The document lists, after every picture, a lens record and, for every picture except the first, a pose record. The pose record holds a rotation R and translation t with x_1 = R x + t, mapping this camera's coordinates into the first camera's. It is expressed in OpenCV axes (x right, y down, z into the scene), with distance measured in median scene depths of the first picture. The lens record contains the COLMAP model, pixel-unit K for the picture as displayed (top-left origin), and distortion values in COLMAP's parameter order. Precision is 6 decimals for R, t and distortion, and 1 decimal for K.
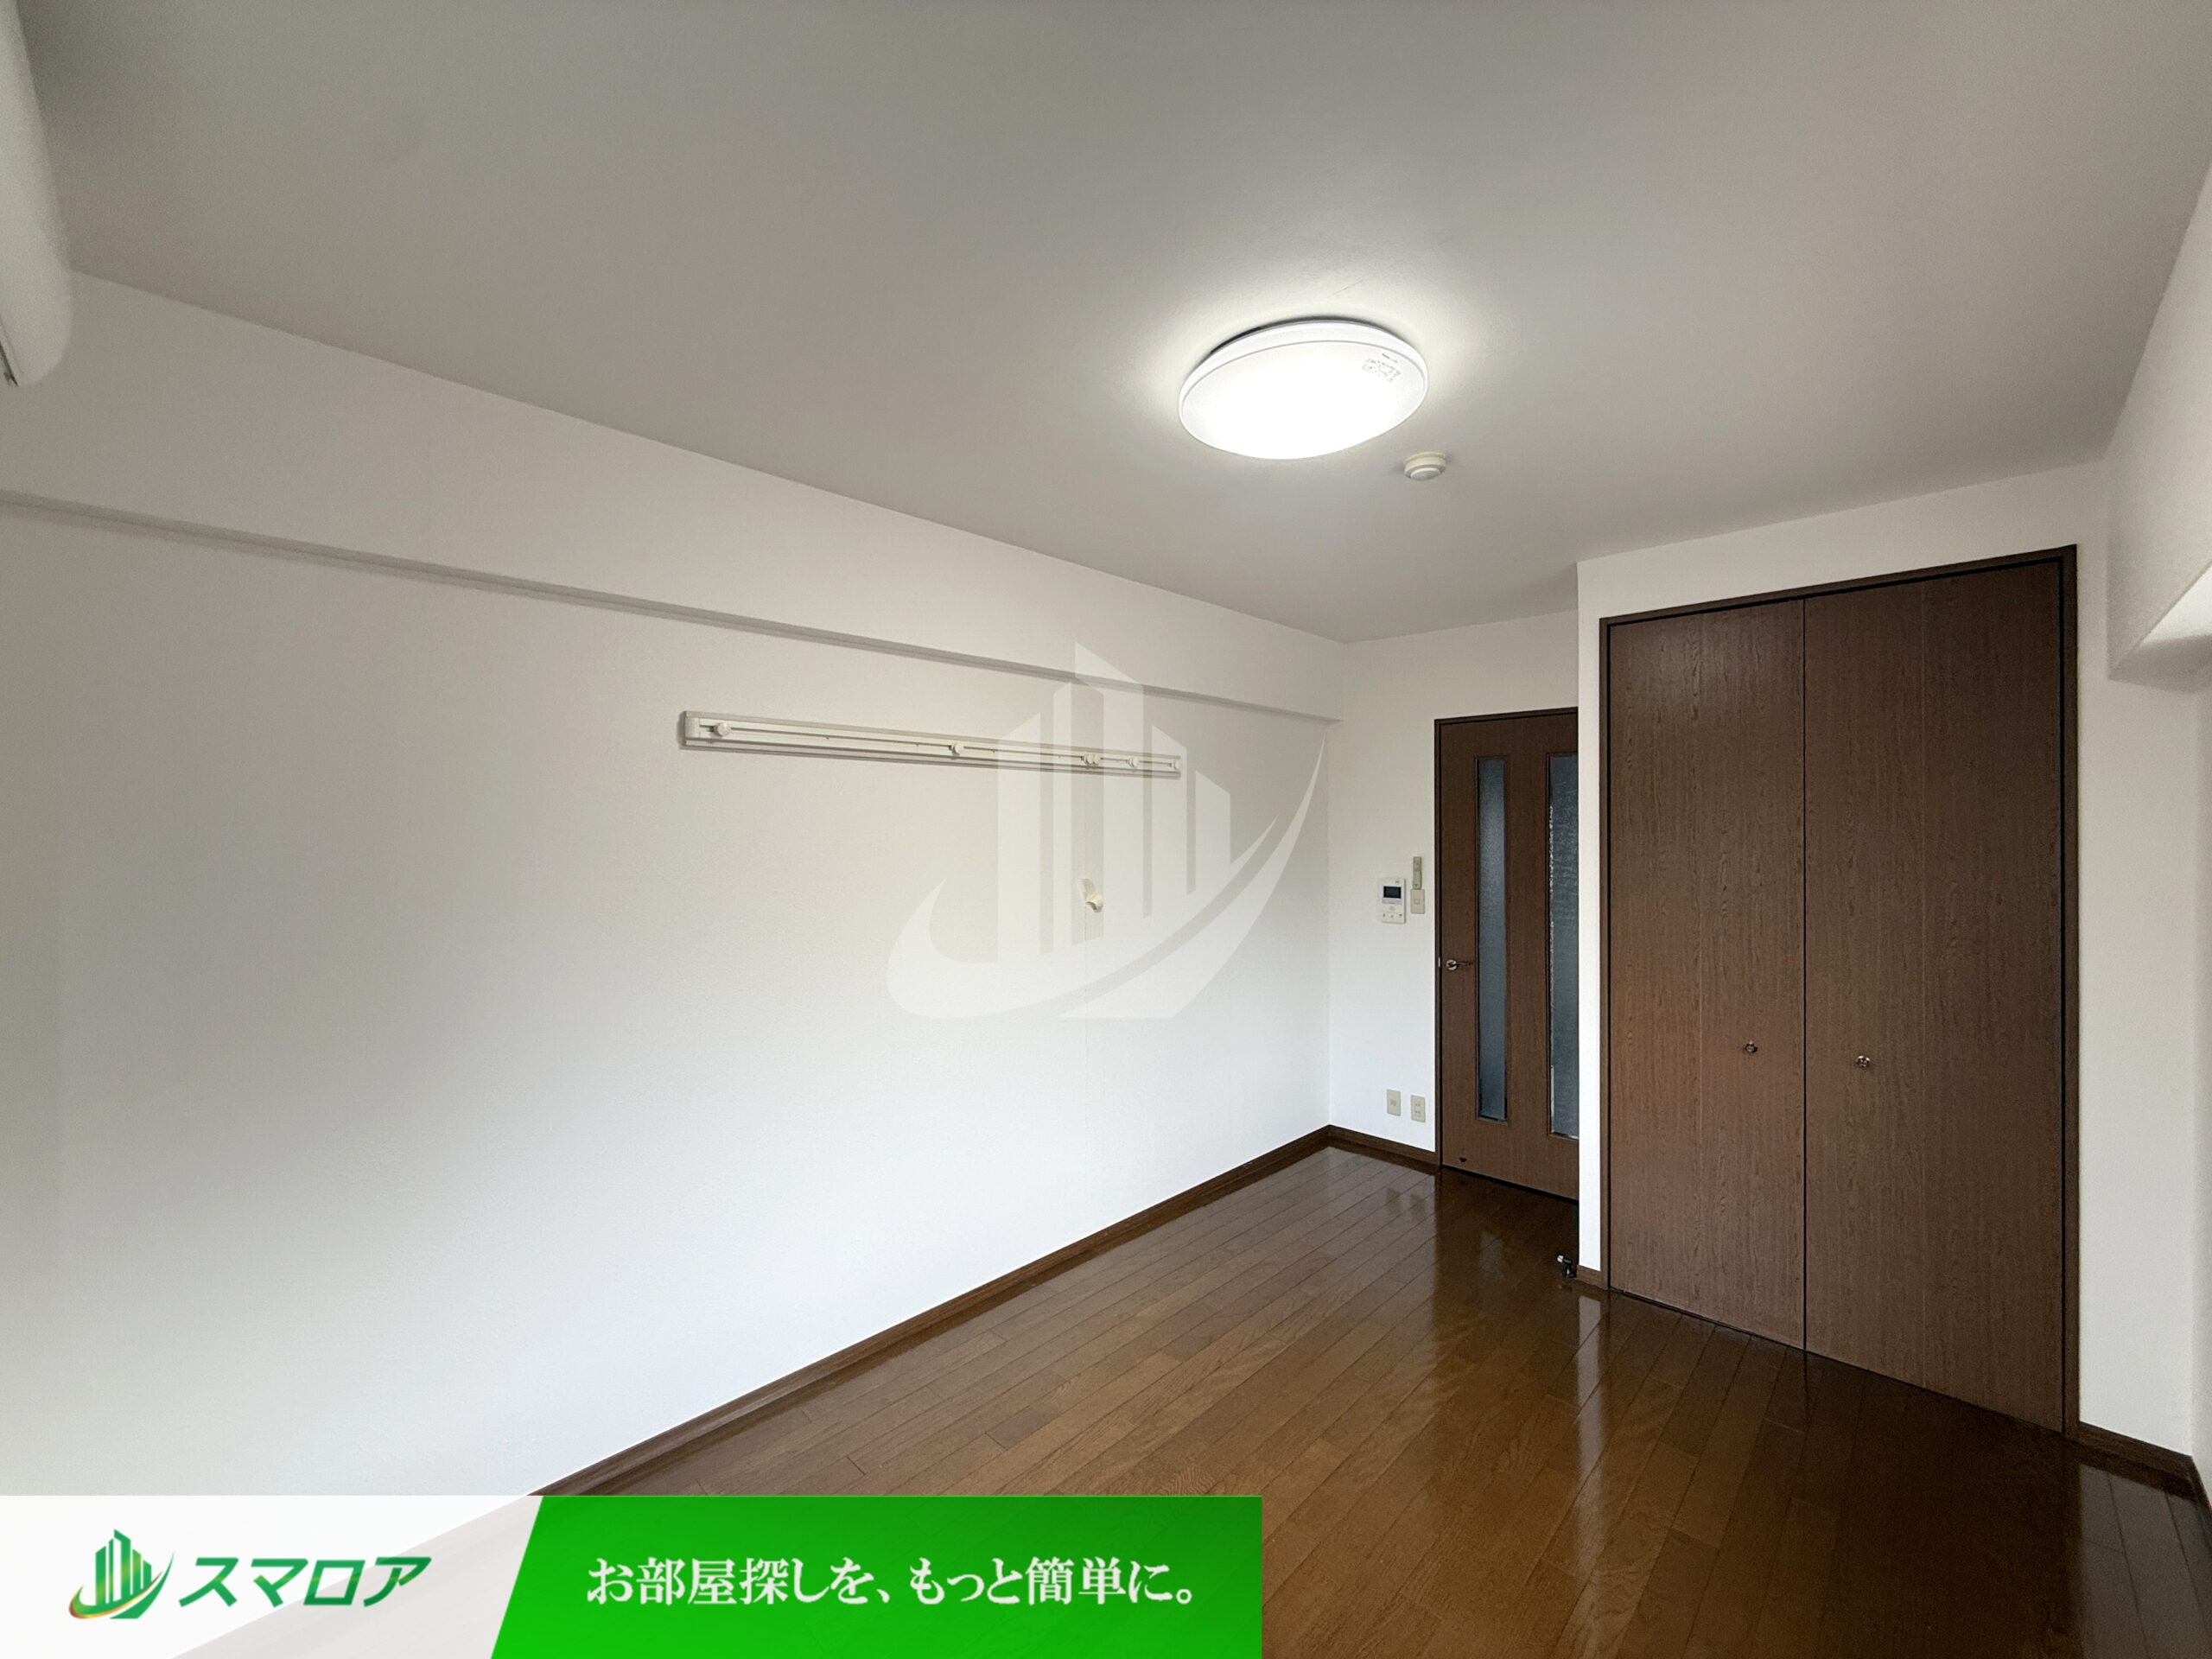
lens RADIAL K [[880.8, 0, 1107.5], [0, 880.8, 829.8], [0, 0, 1]] dist [-0.000617, -0.000005]
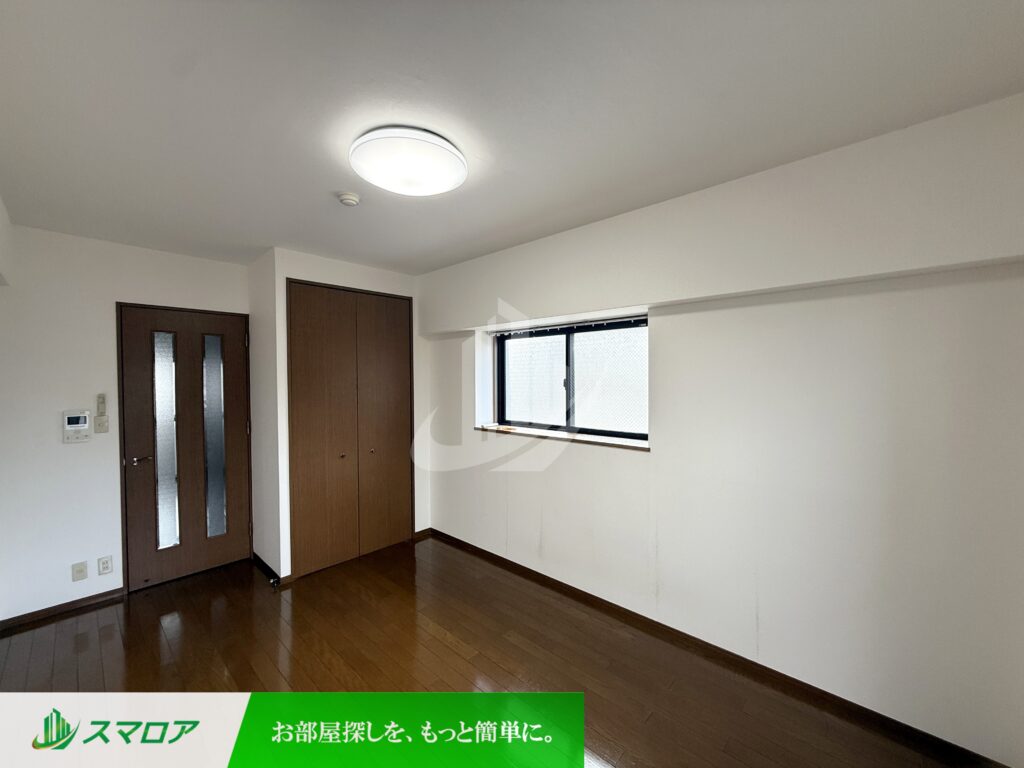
lens RADIAL K [[407.7, 0, 511.6], [0, 407.7, 383.9], [0, 0, 1]] dist [-0.000617, -0.000005]
pose [[-0.025045, -0.022151, 0.999441, -0.430768], [0.005459, 0.999737, 0.022294, 0.003931], [-0.999671, 0.006014, -0.024918, 0.436025]]
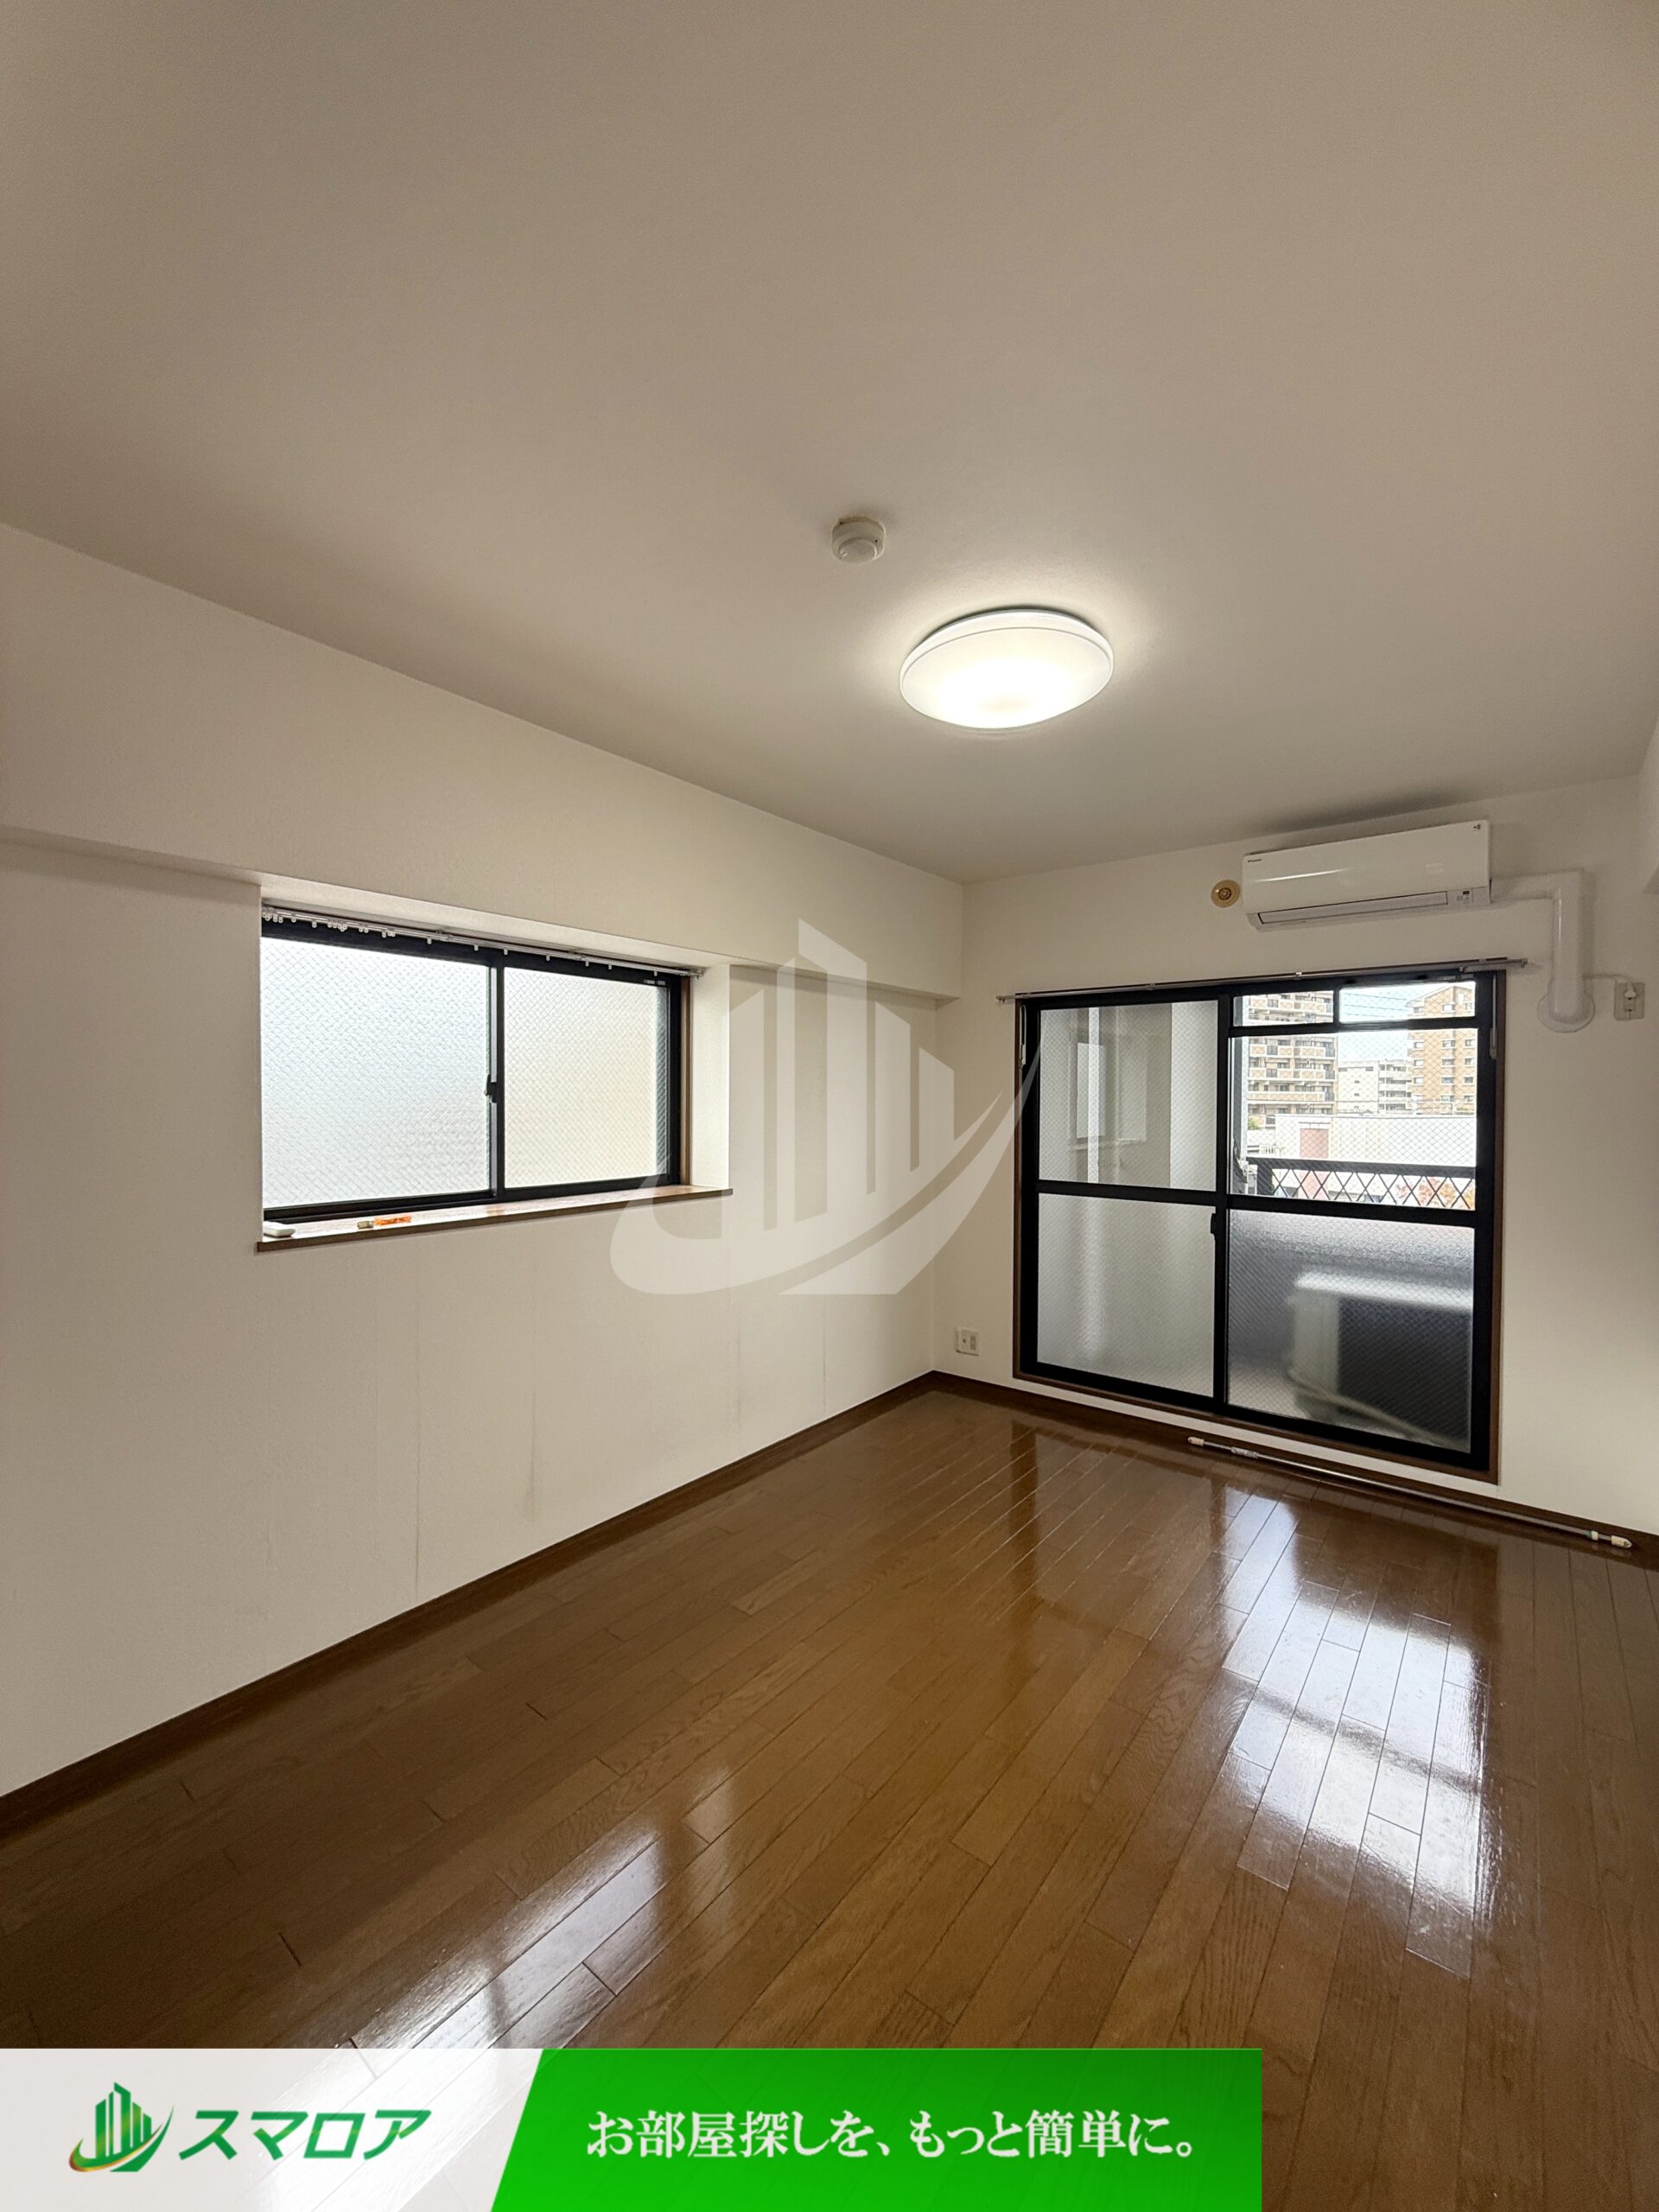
lens RADIAL K [[880.8, 0, 828.9], [0, 880.8, 1106.8], [0, 0, 1]] dist [-0.000617, -0.000005]
pose [[-0.994723, -0.002644, -0.102567, 0.313816], [-0.003675, 0.999945, 0.009871, 0.037314], [0.102536, 0.010196, -0.994677, 1.189748]]
